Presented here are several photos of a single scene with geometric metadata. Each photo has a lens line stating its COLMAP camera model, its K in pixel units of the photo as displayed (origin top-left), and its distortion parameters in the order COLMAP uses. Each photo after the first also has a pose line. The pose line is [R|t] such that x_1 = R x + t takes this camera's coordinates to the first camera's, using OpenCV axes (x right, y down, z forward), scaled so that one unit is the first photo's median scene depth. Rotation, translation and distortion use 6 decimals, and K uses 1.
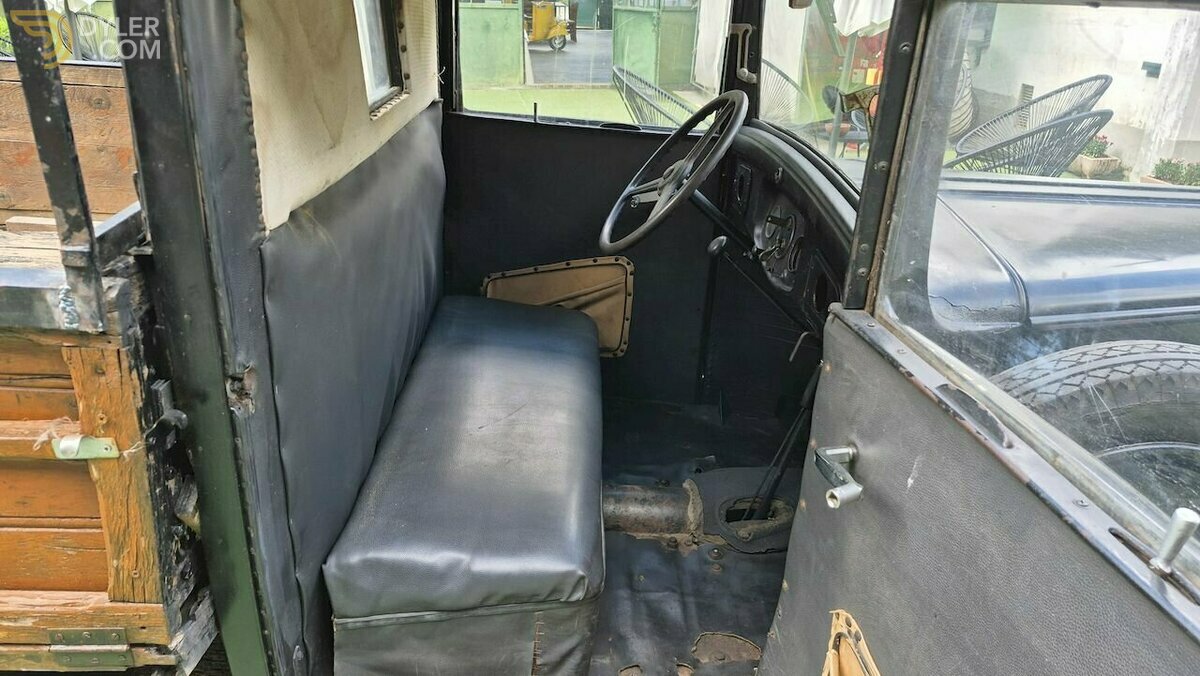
lens RADIAL K [[837.7, 0, 602.9], [0, 837.7, 338.6], [0, 0, 1]] dist [0.077983, -0.079597]
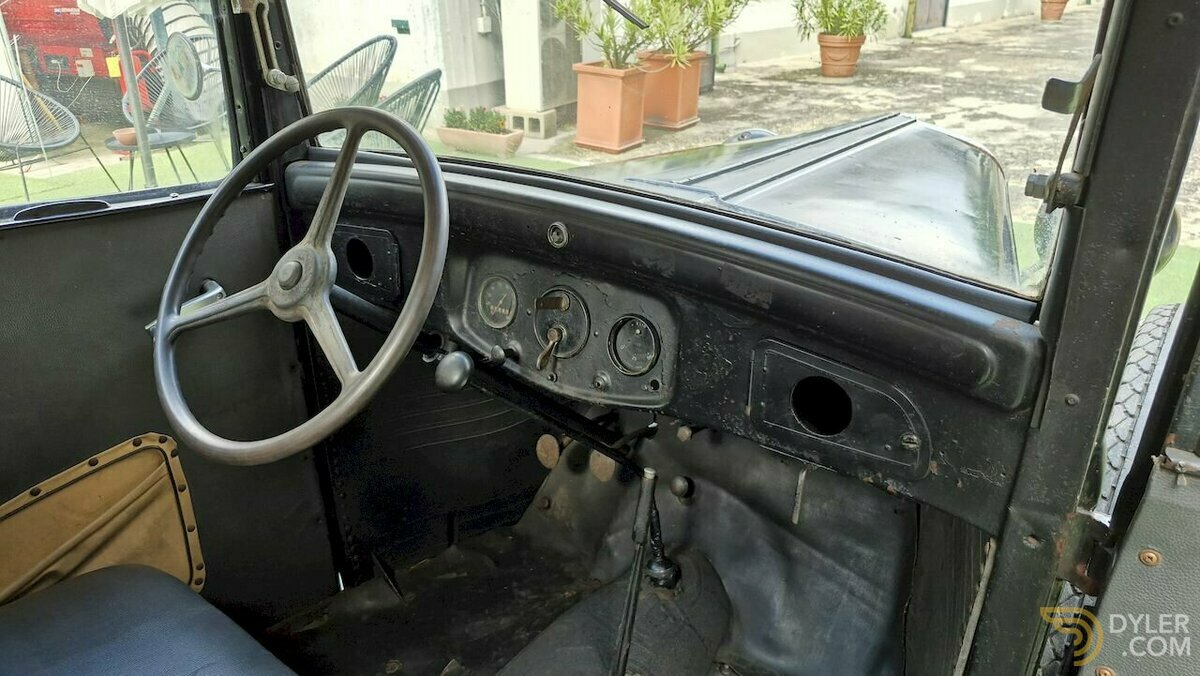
lens RADIAL K [[837.7, 0, 596.8], [0, 837.7, 336.1], [0, 0, 1]] dist [0.077983, -0.079597]
pose [[0.636117, -0.348764, 0.688273, -0.147884], [0.330118, 0.929268, 0.165780, -0.150045], [-0.697408, 0.121756, 0.706256, 0.390897]]
